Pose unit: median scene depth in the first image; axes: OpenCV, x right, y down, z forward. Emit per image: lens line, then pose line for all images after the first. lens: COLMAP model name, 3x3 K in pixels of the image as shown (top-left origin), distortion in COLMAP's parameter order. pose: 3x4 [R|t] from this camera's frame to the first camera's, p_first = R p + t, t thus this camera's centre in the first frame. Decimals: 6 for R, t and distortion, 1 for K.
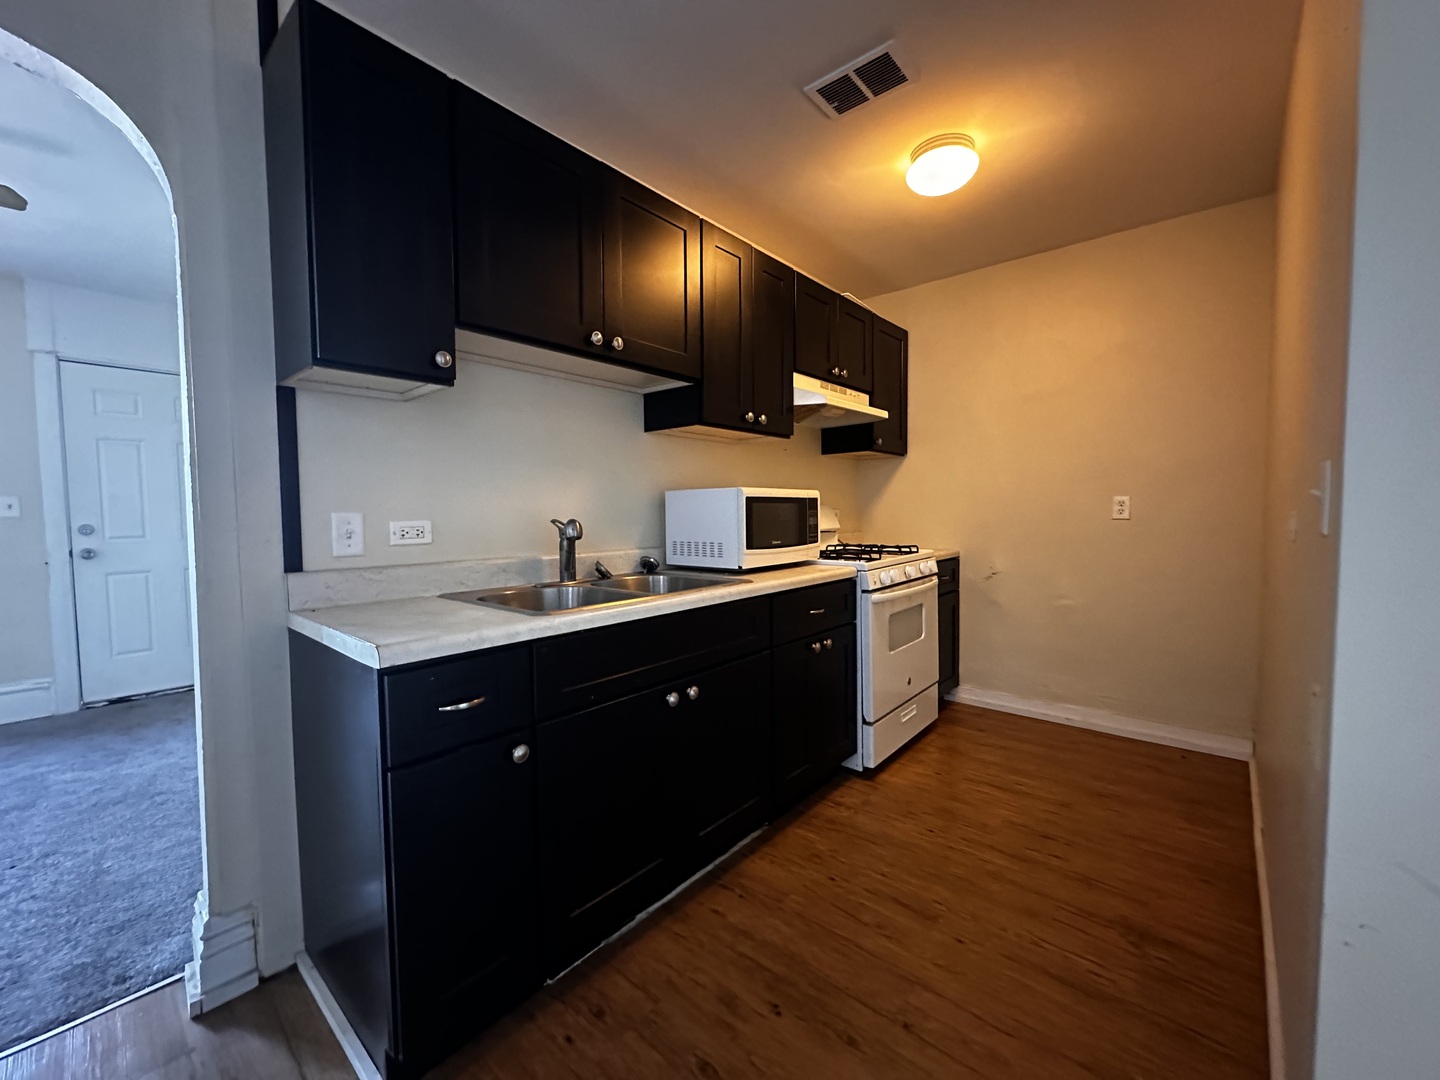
lens RADIAL K [[573.8, 0, 720.0], [0, 573.8, 540.0], [0, 0, 1]] dist [-0.001365, -0.000095]
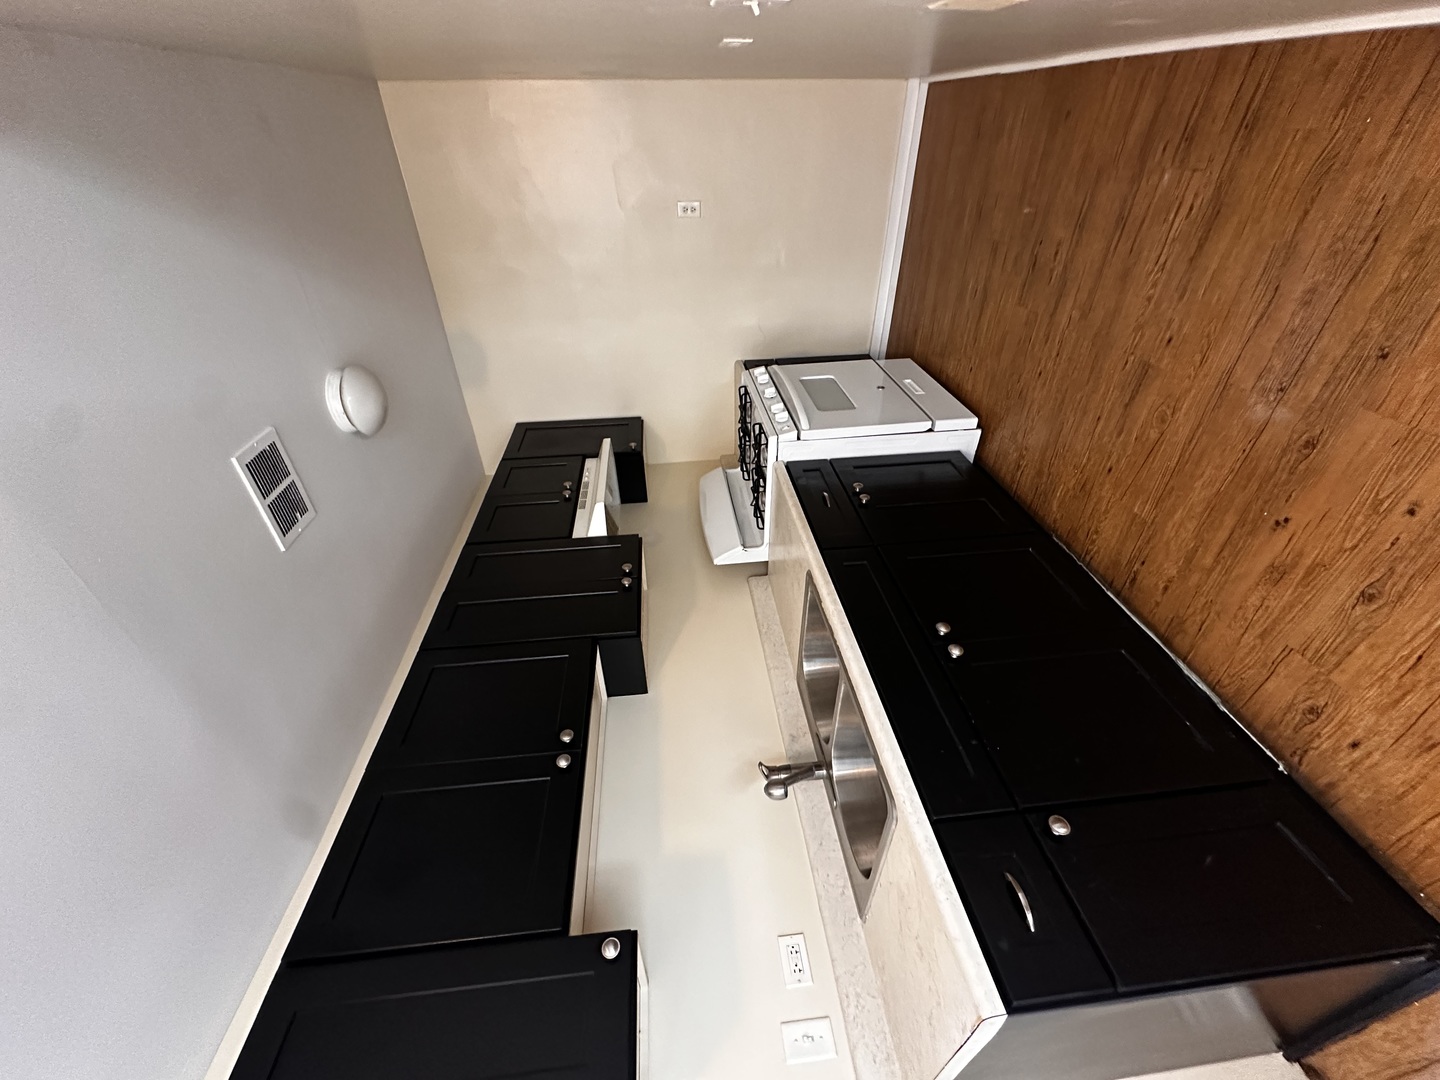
lens RADIAL K [[572.6, 0, 720.0], [0, 572.6, 540.0], [0, 0, 1]] dist [0.000726, 0.000217]
pose [[-0.065181, -0.993931, 0.088610, 0.038303], [0.997472, -0.062379, 0.034031, -0.121831], [-0.028297, 0.090604, 0.995485, 0.066550]]
